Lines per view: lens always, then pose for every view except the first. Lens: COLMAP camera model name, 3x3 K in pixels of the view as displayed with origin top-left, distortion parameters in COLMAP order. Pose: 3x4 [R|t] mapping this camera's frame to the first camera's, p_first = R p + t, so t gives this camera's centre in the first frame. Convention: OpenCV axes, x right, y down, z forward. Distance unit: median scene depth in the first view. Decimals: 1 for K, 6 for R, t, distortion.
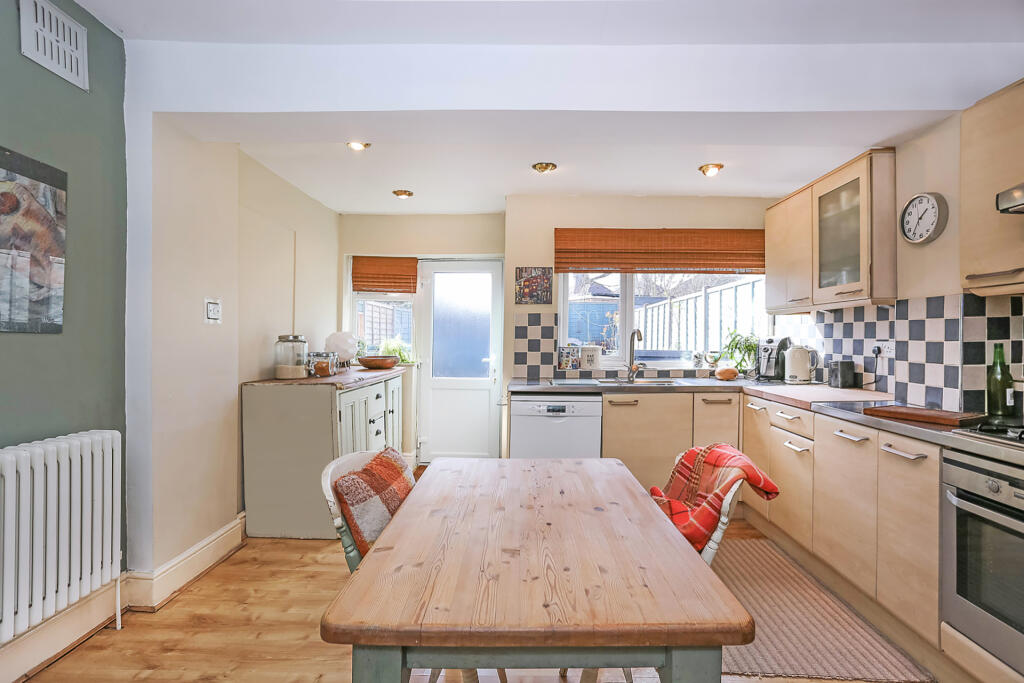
lens RADIAL K [[491.1, 0, 539.5], [0, 491.1, 332.4], [0, 0, 1]] dist [-0.001249, 0.000319]
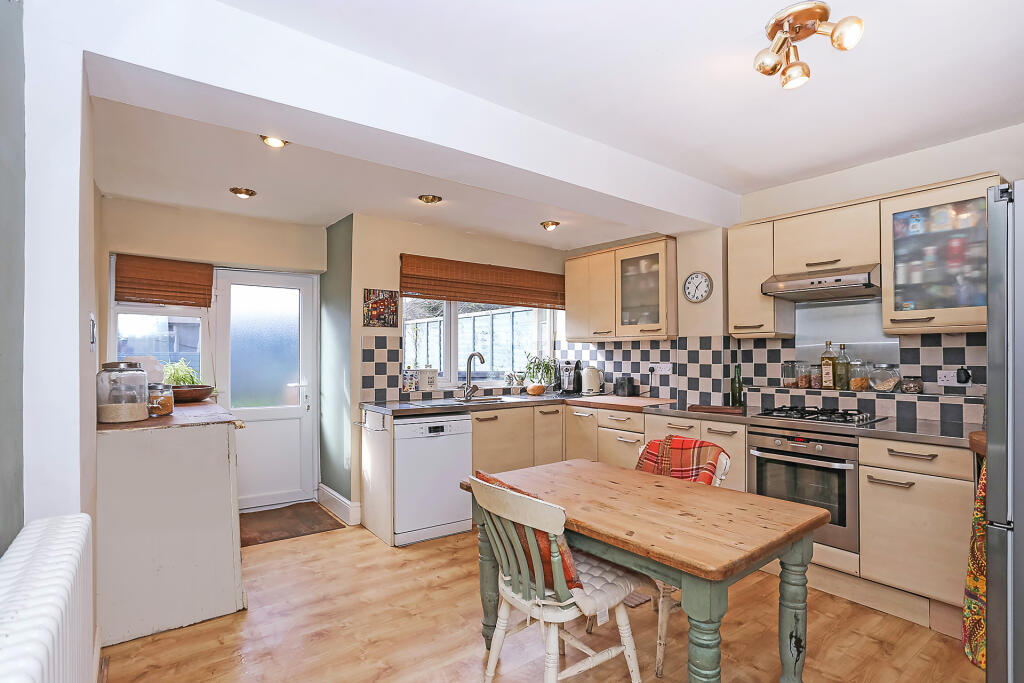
lens RADIAL K [[501.5, 0, 512.0], [0, 501.5, 341.5], [0, 0, 1]] dist [-0.067775, 0.000774]
pose [[0.808621, 0.018563, 0.588037, -0.436785], [-0.008365, 0.999764, -0.020057, -0.011377], [-0.588270, 0.011299, 0.808585, 0.033353]]
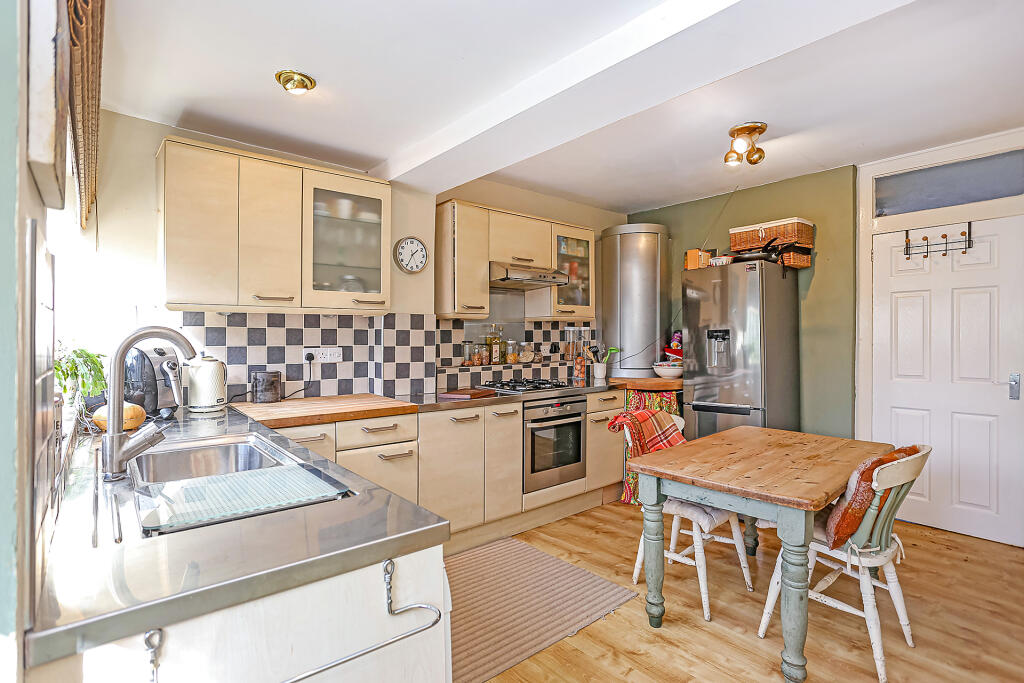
lens RADIAL K [[501.5, 0, 512.0], [0, 501.5, 341.5], [0, 0, 1]] dist [-0.067775, 0.000774]
pose [[-0.635475, -0.012628, 0.772018, -0.301674], [-0.008802, 0.999920, 0.009110, -0.006688], [-0.772071, -0.001006, -0.635535, 1.099606]]
